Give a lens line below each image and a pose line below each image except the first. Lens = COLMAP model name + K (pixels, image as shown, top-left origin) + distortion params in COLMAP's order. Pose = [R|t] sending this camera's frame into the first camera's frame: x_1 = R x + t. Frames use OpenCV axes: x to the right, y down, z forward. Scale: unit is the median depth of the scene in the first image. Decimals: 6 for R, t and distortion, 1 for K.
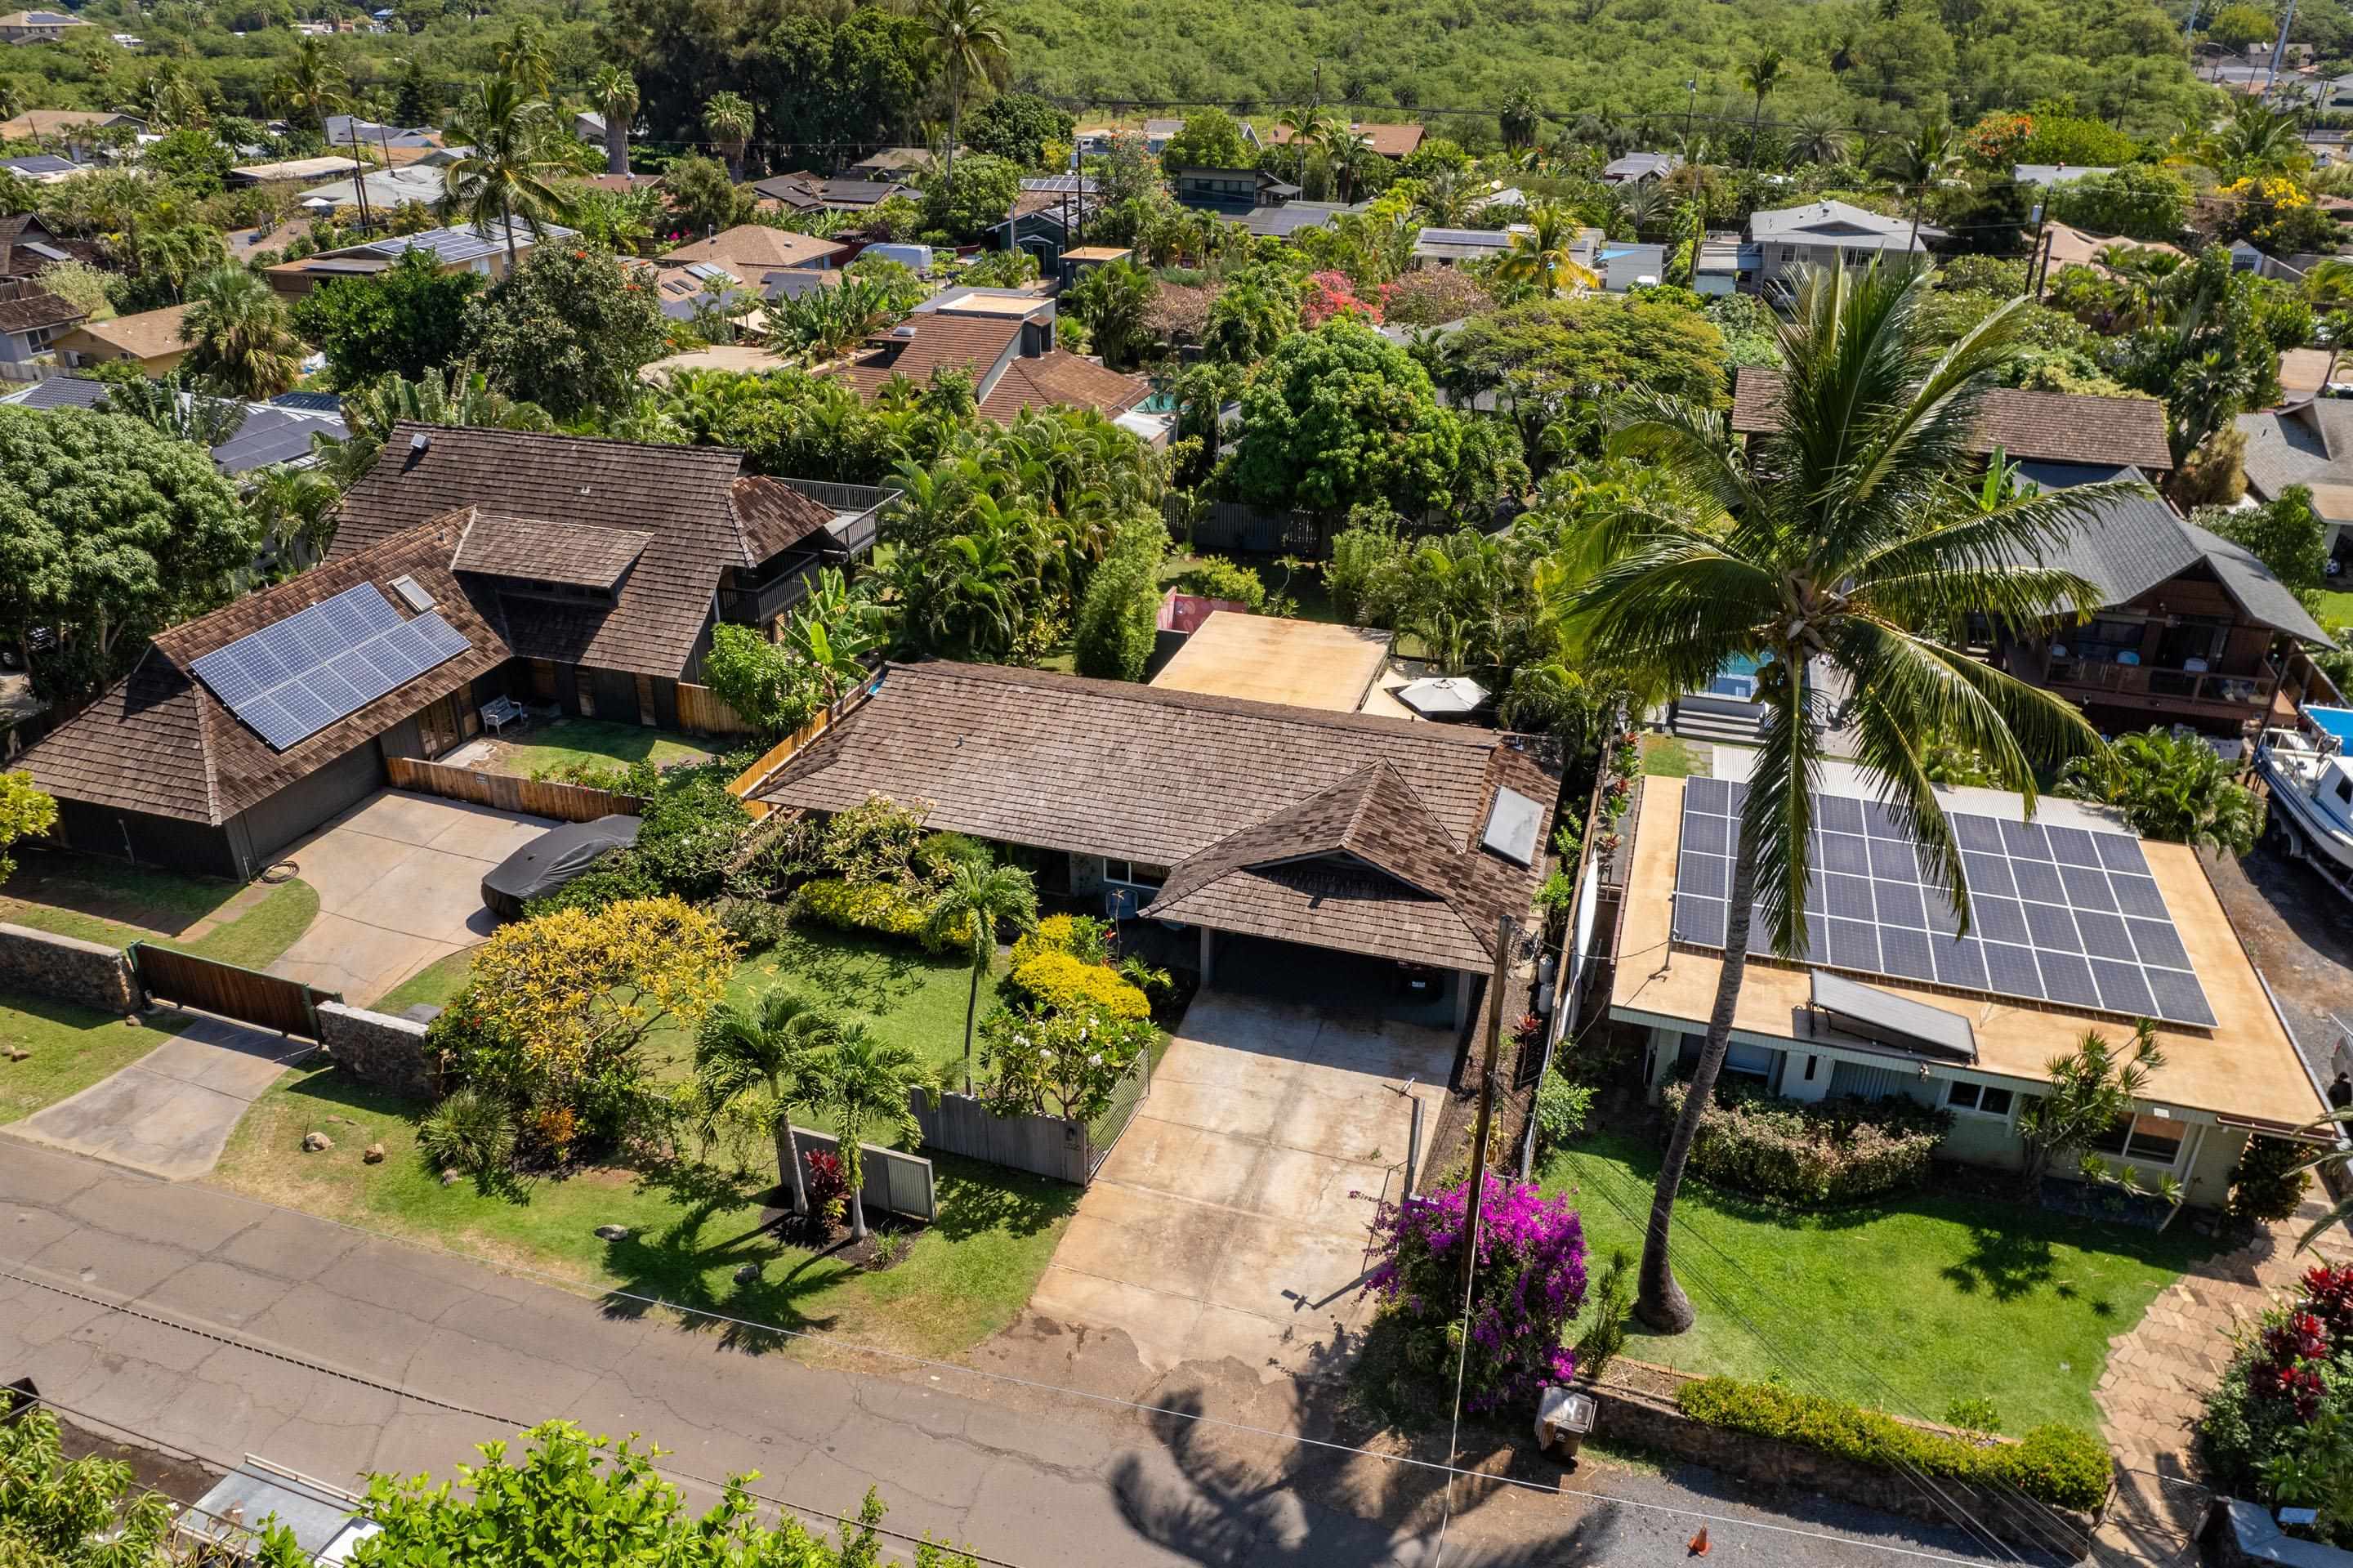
lens RADIAL K [[1521.5, 0, 1176.5], [0, 1521.5, 784.0], [0, 0, 1]] dist [-0.085148, 0.080858]
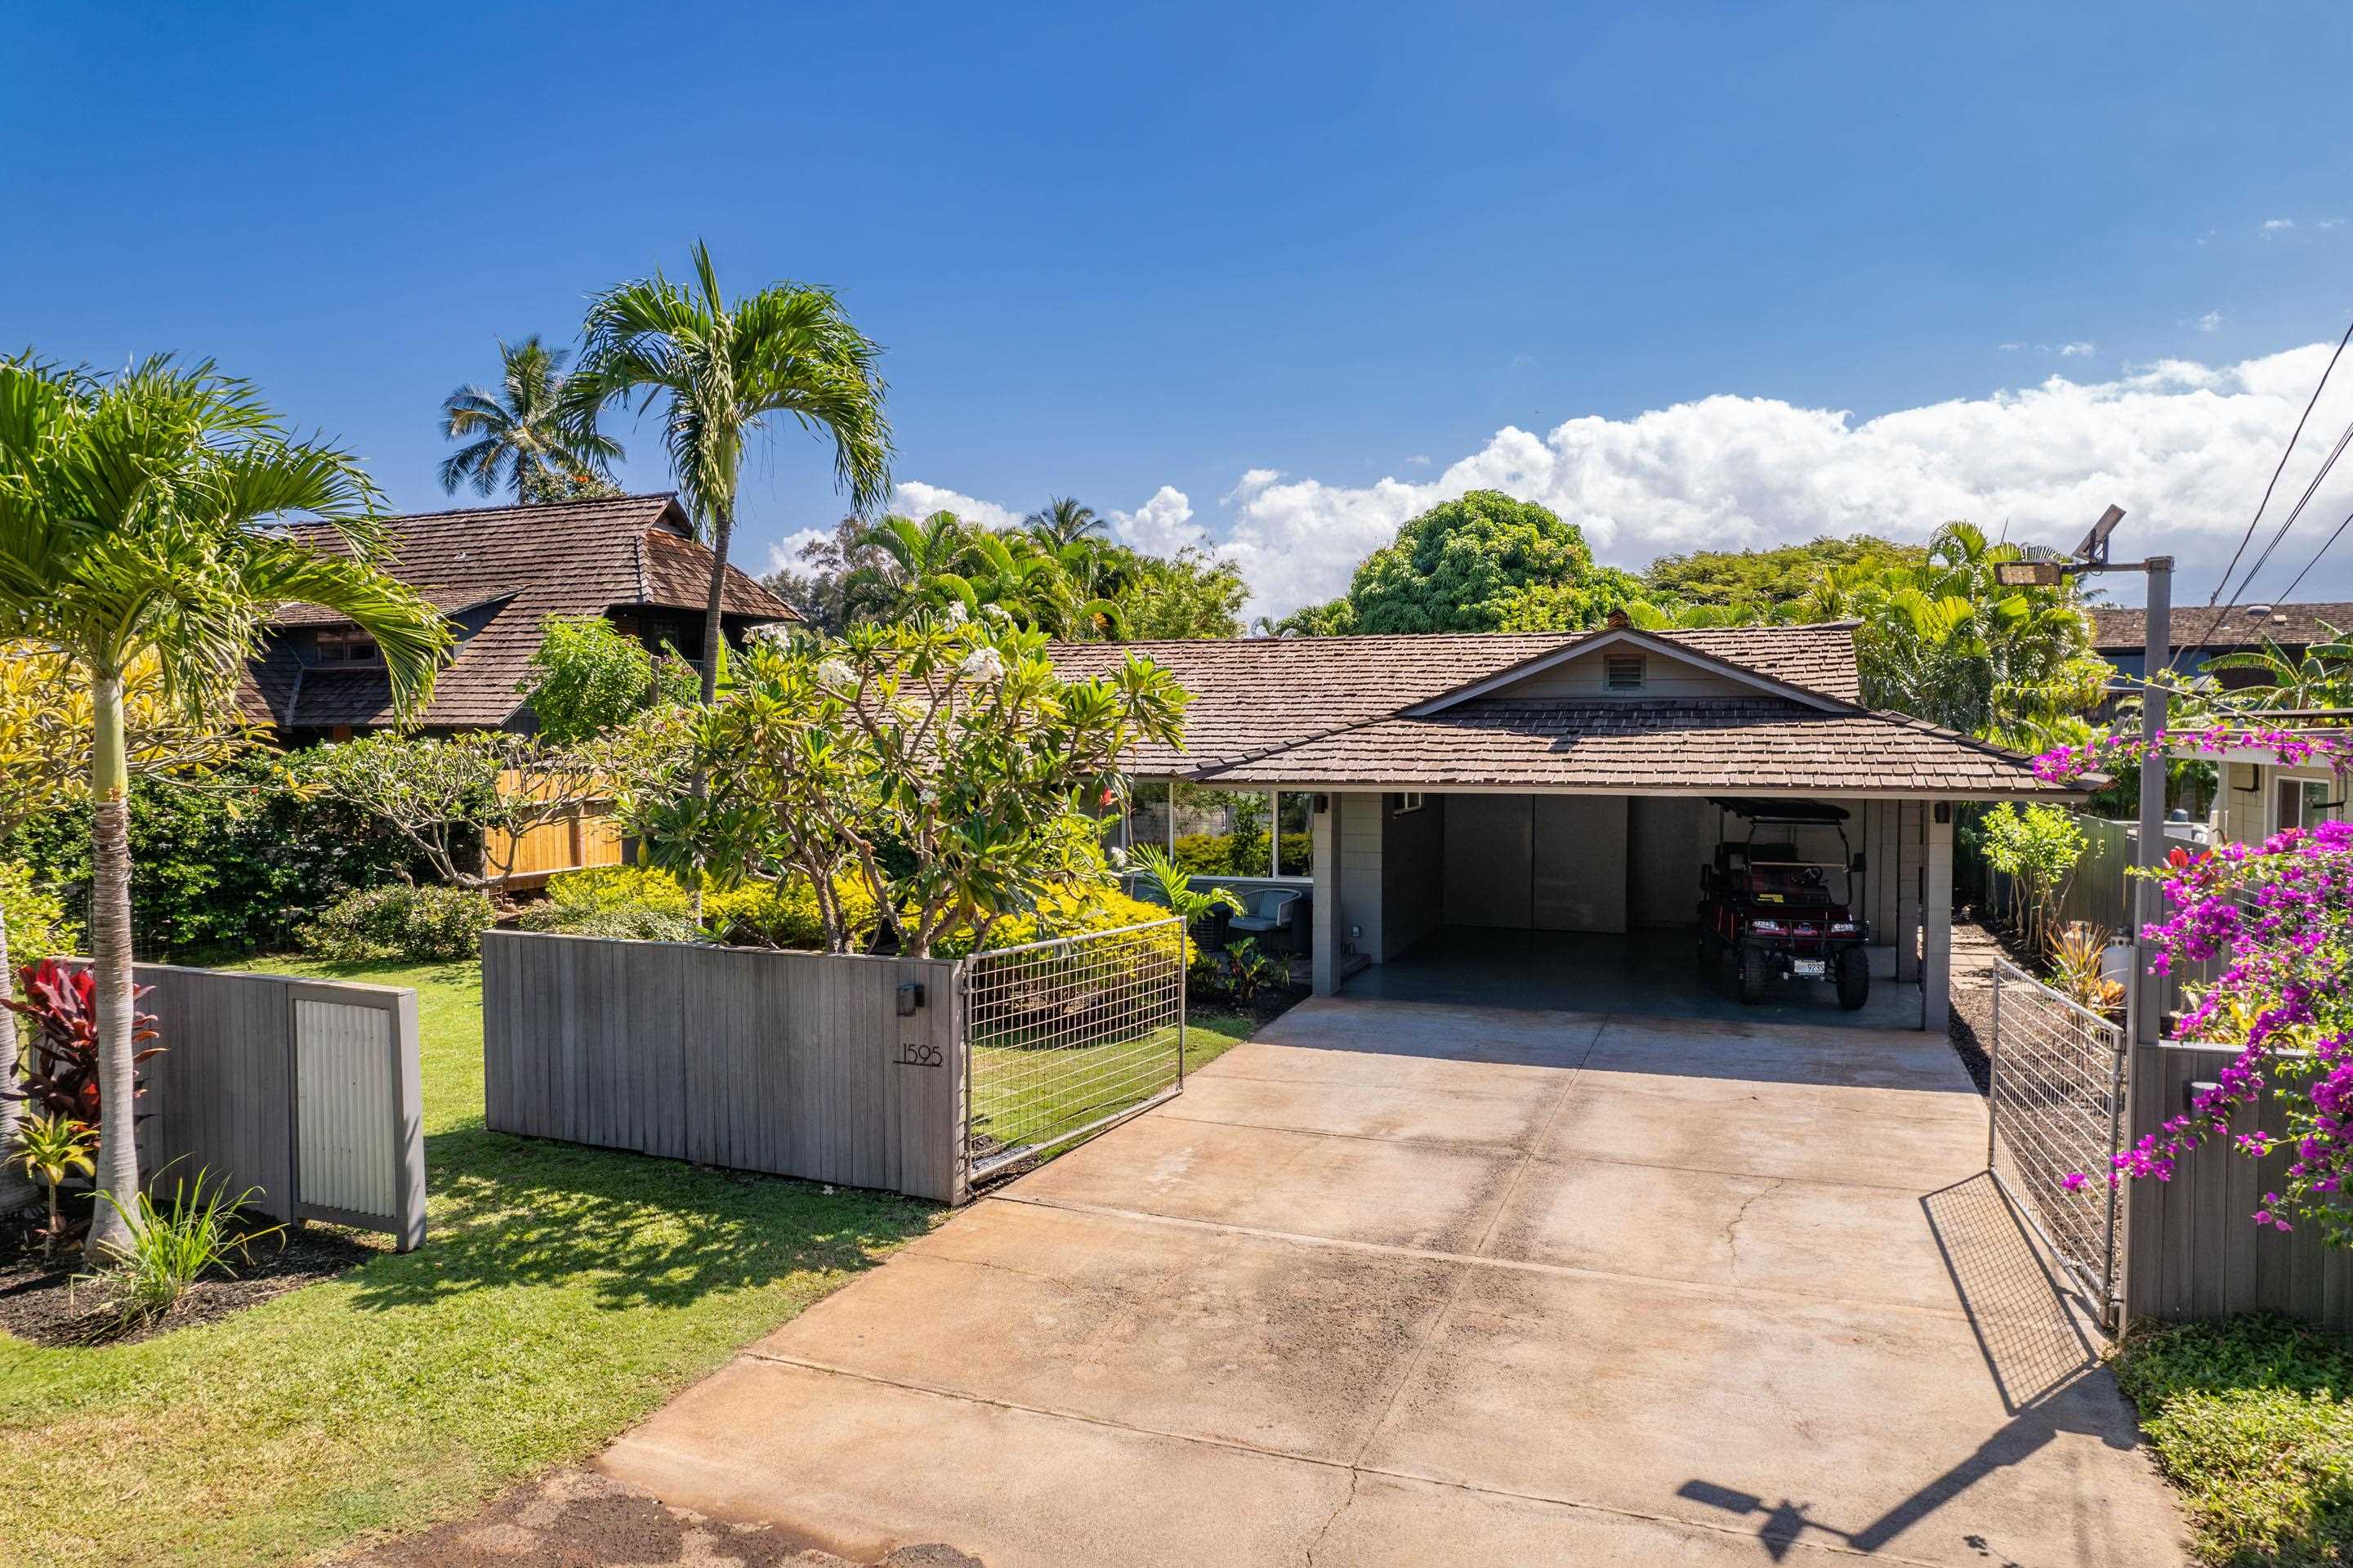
lens RADIAL K [[1521.5, 0, 1176.5], [0, 1521.5, 784.0], [0, 0, 1]] dist [-0.085148, 0.080858]
pose [[0.997510, -0.009686, -0.069864, 0.005011], [-0.015440, 0.936517, -0.350283, 0.131872], [0.068821, 0.350489, 0.934035, 0.312492]]
